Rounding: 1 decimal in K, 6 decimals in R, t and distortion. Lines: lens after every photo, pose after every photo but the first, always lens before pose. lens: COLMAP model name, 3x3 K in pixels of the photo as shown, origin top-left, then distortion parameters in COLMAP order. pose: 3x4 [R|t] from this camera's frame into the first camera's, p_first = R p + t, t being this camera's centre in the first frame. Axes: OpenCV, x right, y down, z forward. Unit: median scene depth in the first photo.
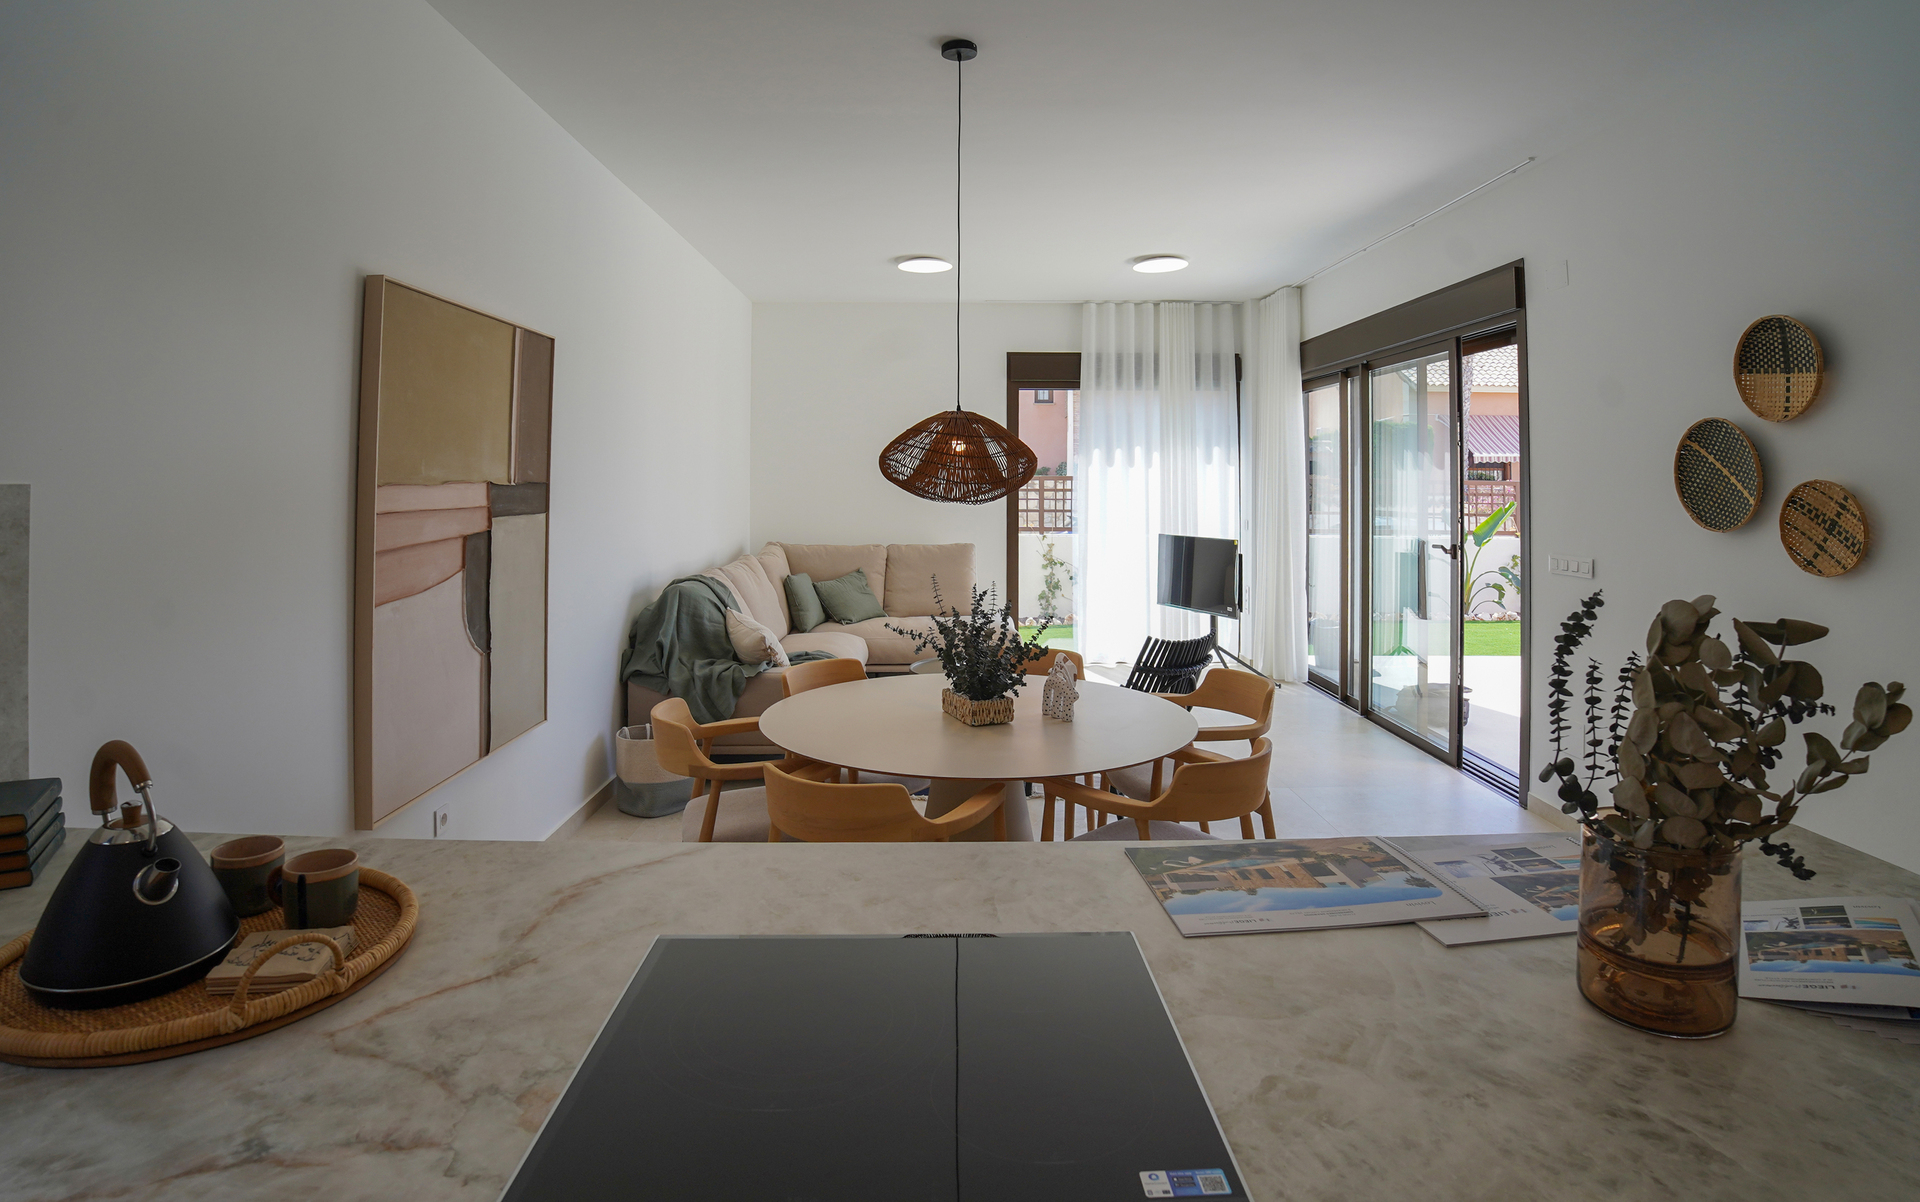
lens RADIAL K [[772.3, 0, 960.0], [0, 772.3, 601.0], [0, 0, 1]] dist [-0.014495, -0.010143]
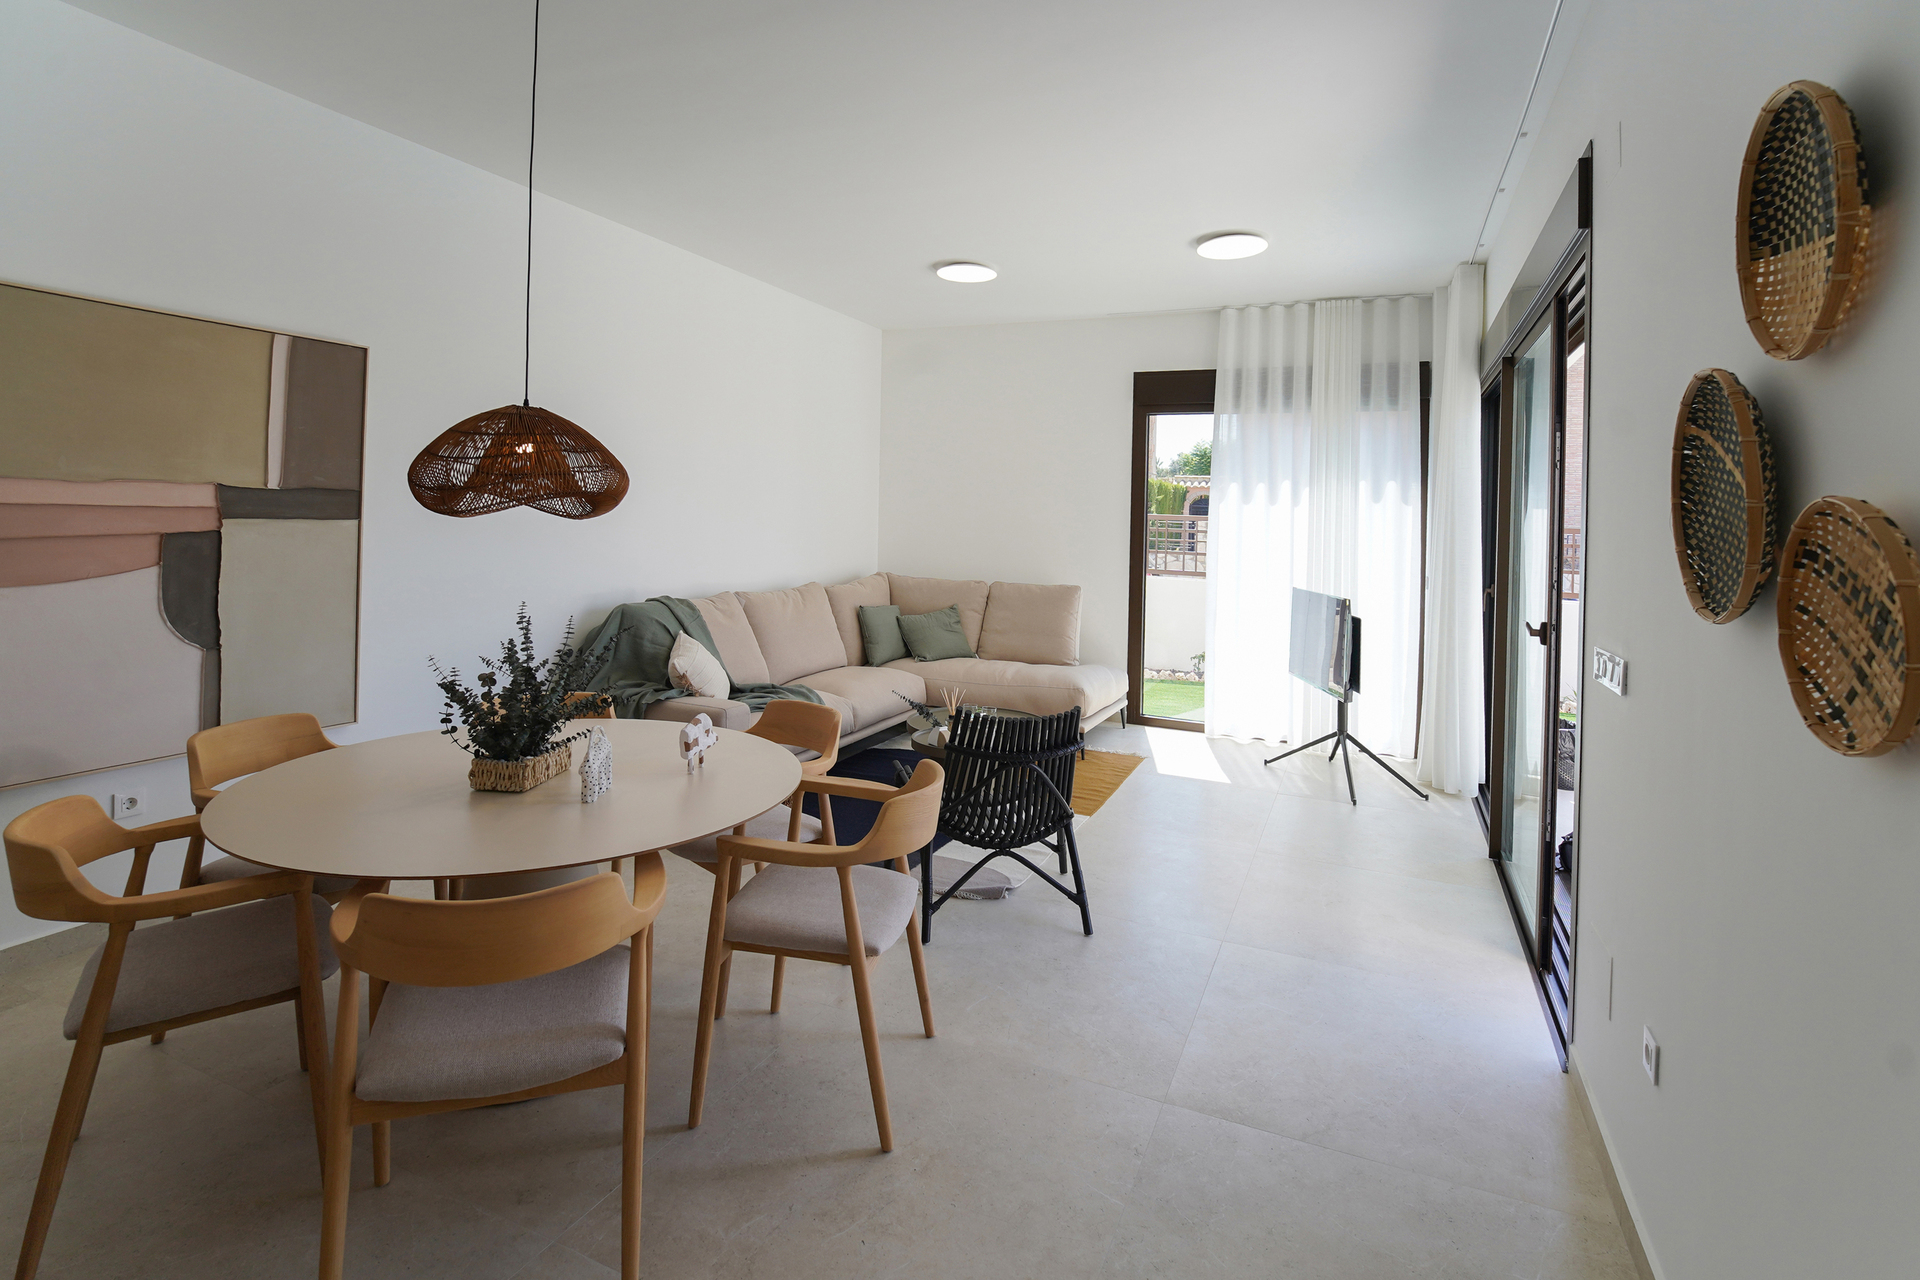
lens RADIAL K [[768.0, 0, 960.0], [0, 768.0, 640.0], [0, 0, 1]] dist [0.000278, -0.000014]
pose [[0.935241, 0.084285, -0.343831, 0.231929], [-0.084220, 0.996332, 0.015151, -0.015468], [0.343846, 0.014788, 0.938909, 0.126474]]
